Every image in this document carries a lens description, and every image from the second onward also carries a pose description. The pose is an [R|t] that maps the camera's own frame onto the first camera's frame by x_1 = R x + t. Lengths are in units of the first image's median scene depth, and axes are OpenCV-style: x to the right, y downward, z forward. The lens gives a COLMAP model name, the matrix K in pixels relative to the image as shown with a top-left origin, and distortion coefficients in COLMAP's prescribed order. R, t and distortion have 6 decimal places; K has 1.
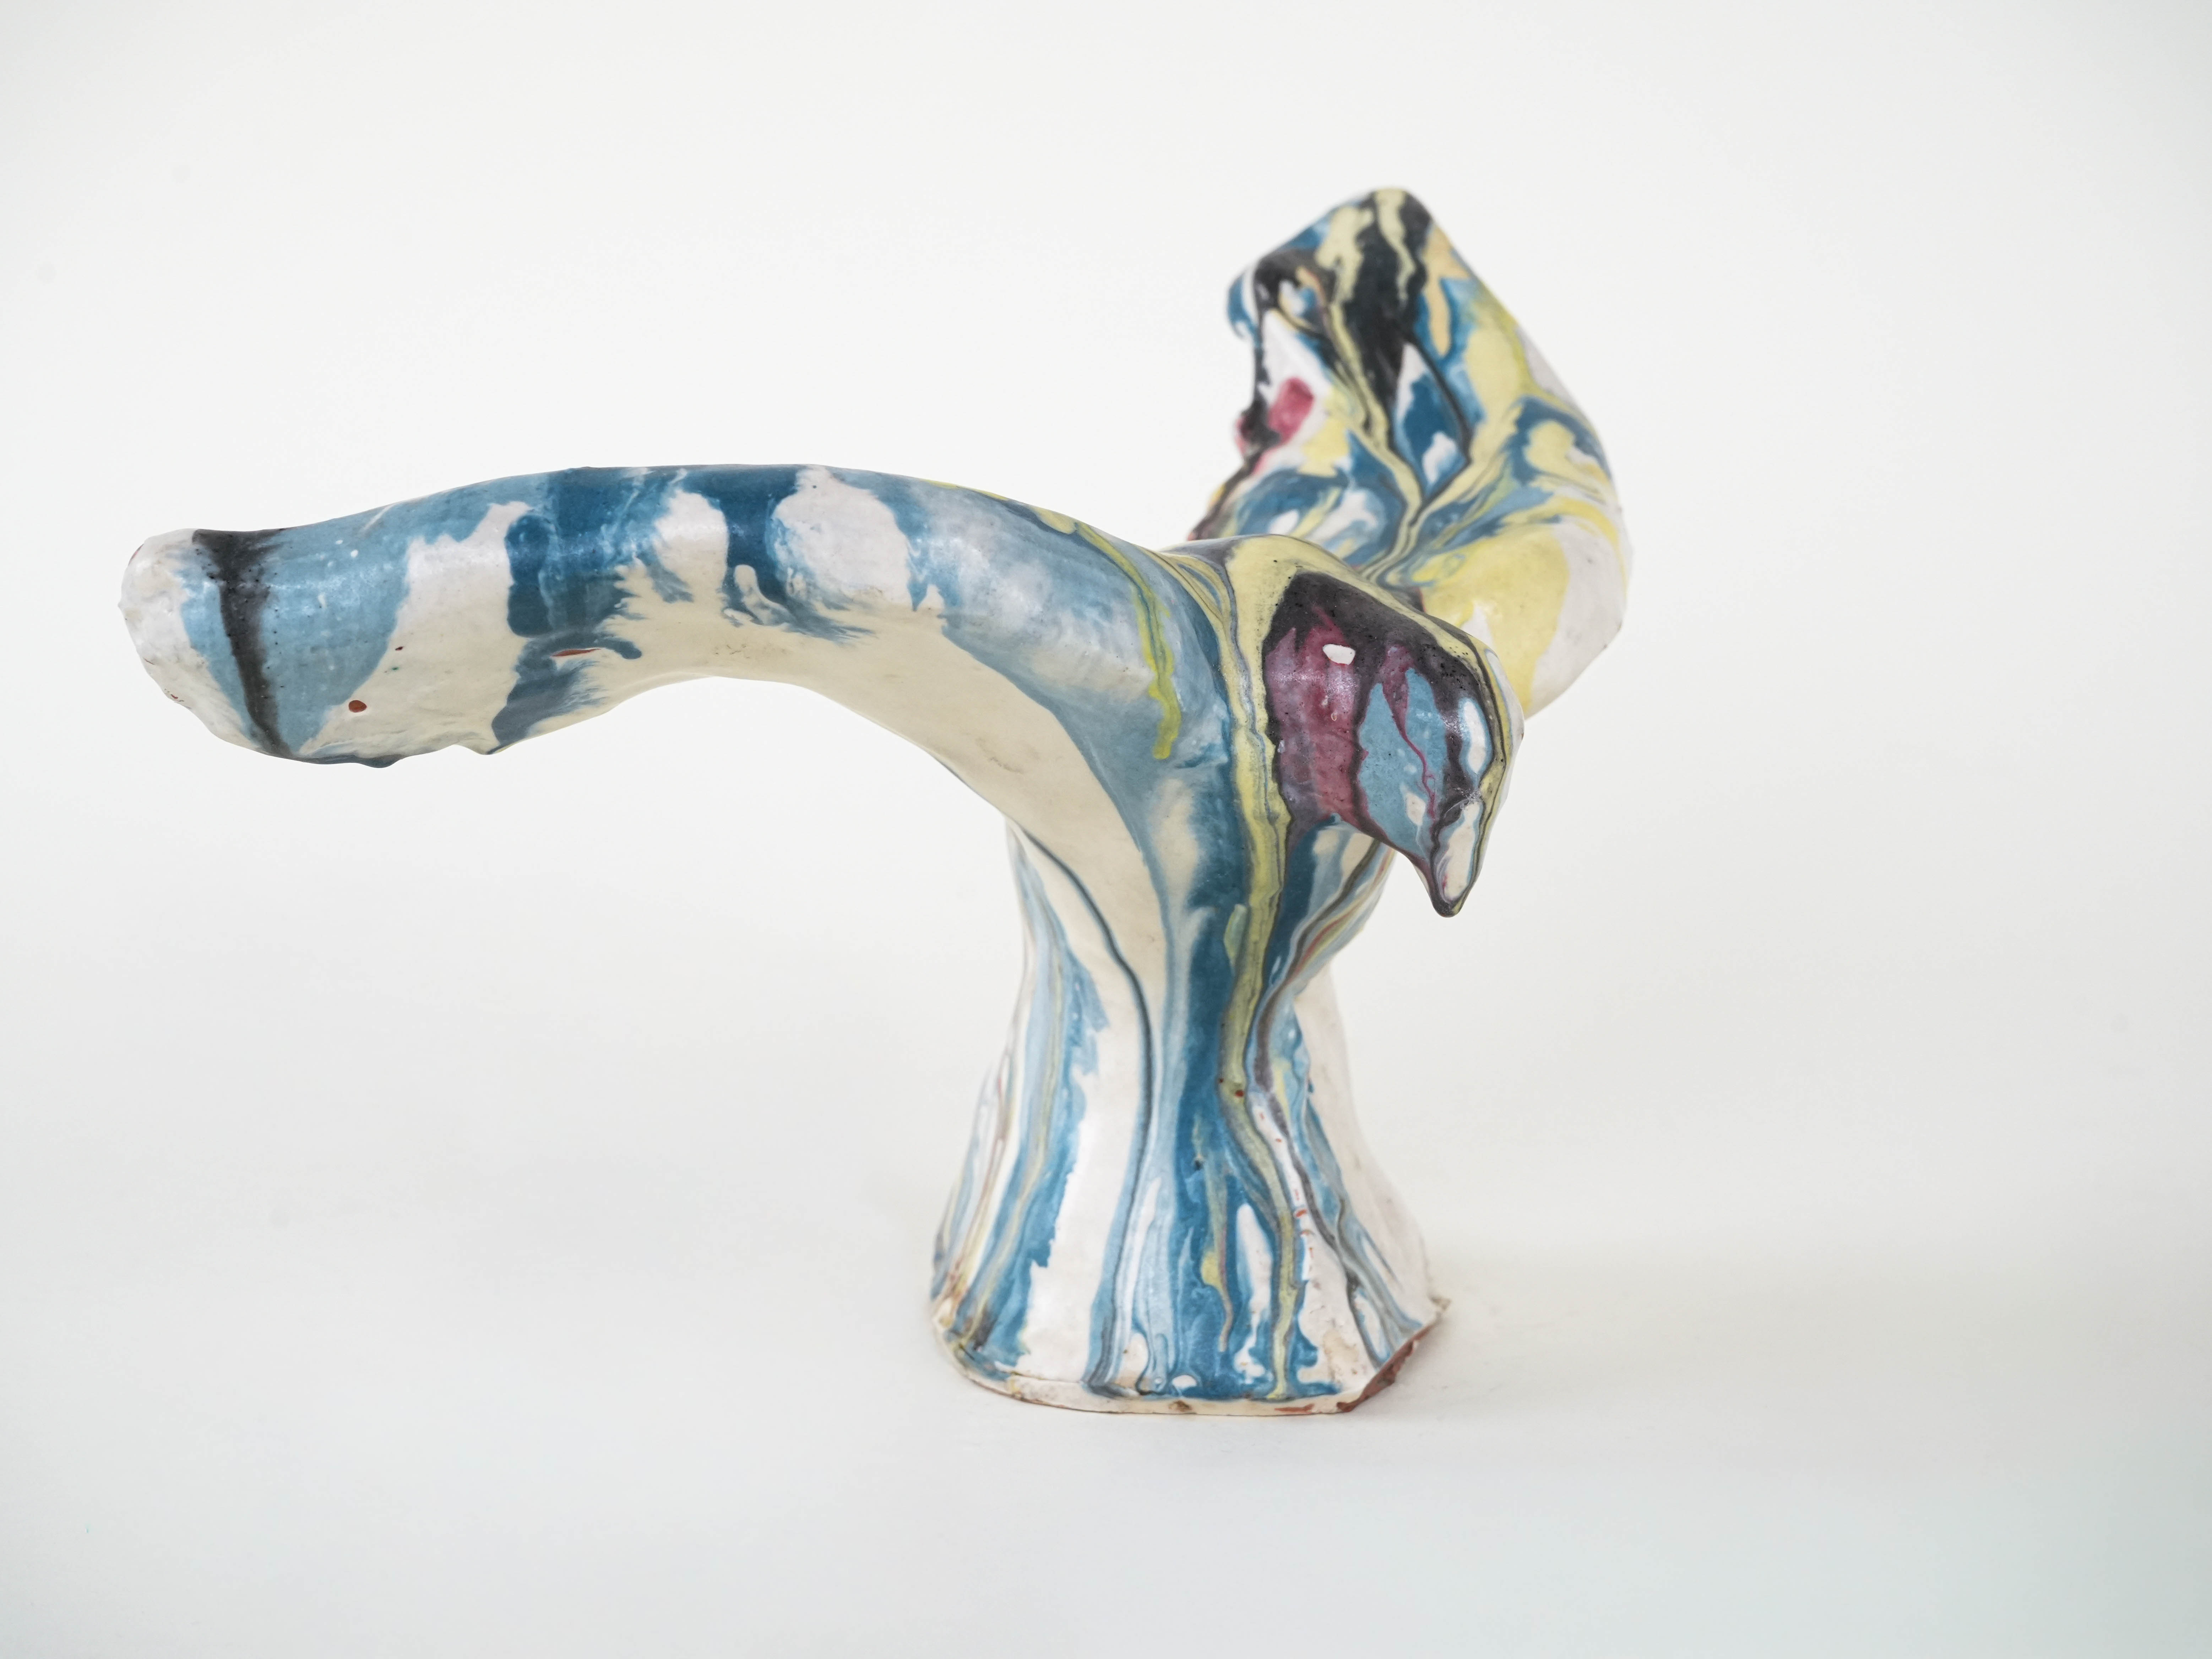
lens RADIAL K [[3769.2, 0, 1110.7], [0, 3769.2, 827.4], [0, 0, 1]] dist [-0.019064, 0.000000]
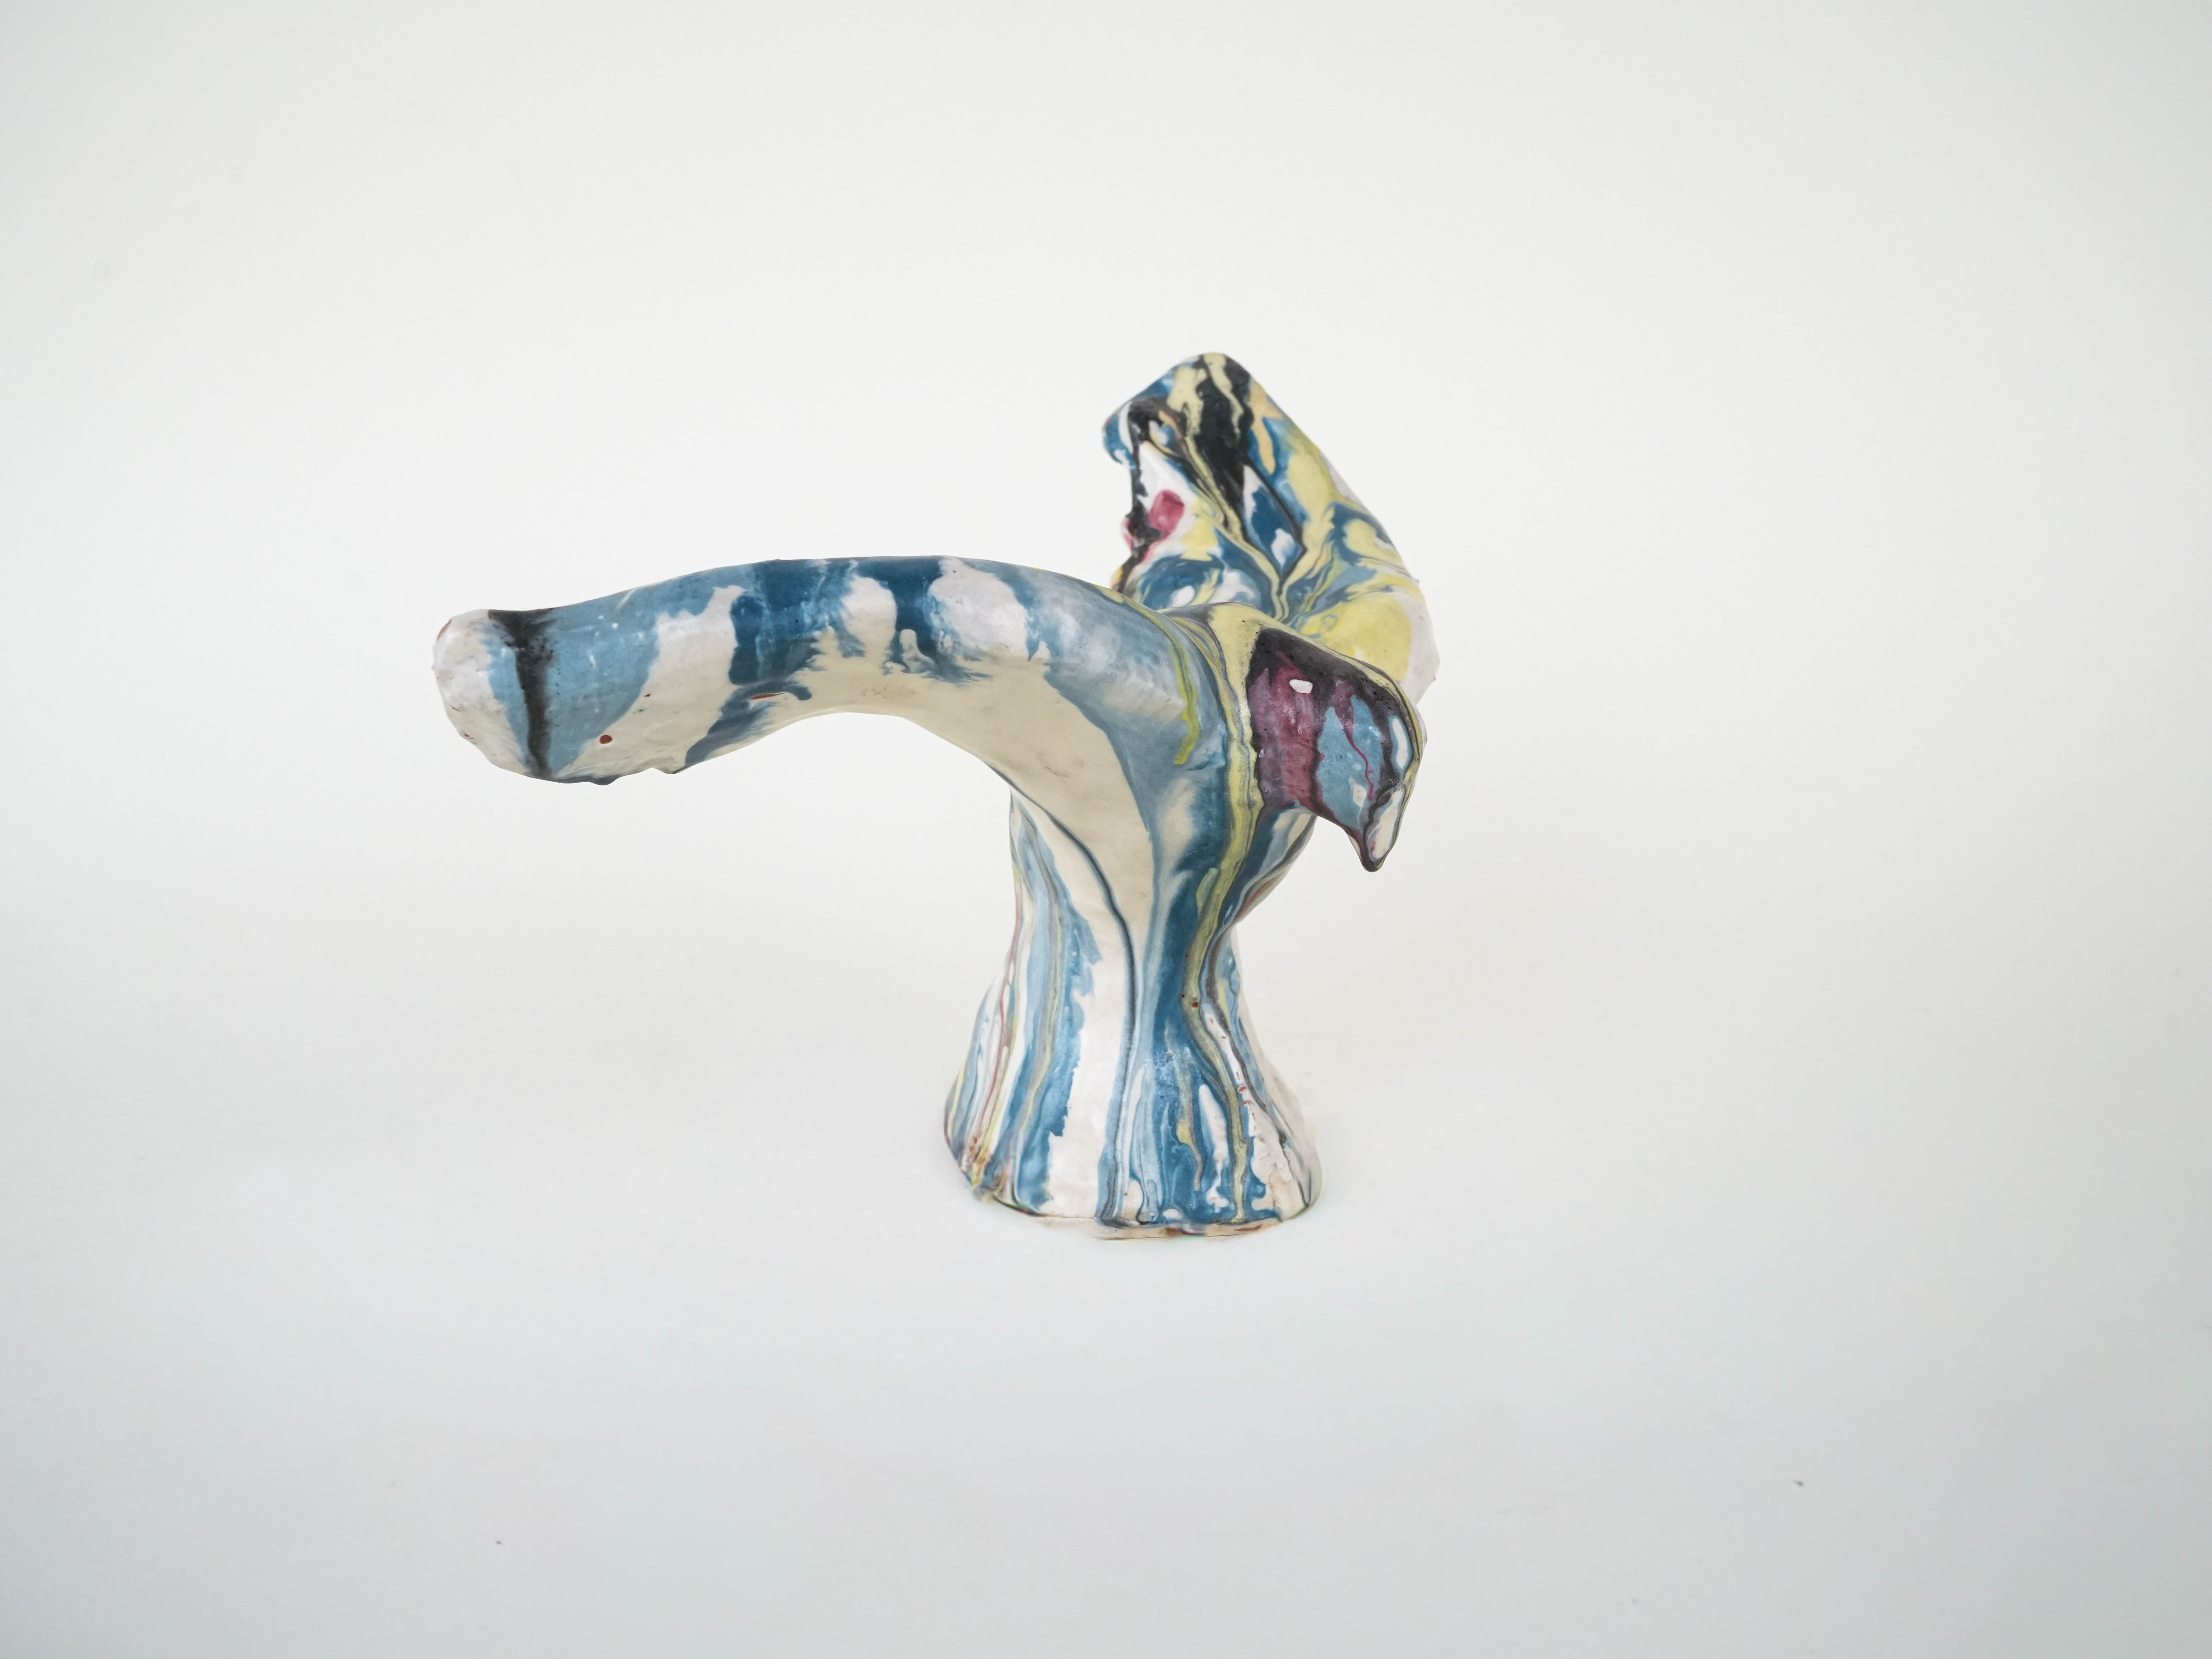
lens RADIAL K [[2825.1, 0, 1100.3], [0, 2825.1, 830.8], [0, 0, 1]] dist [0.019308, 0.000000]
pose [[0.985565, -0.028719, 0.166841, -0.186931], [0.028635, 0.999586, 0.002910, 0.002546], [-0.166855, 0.001909, 0.985980, -0.024675]]
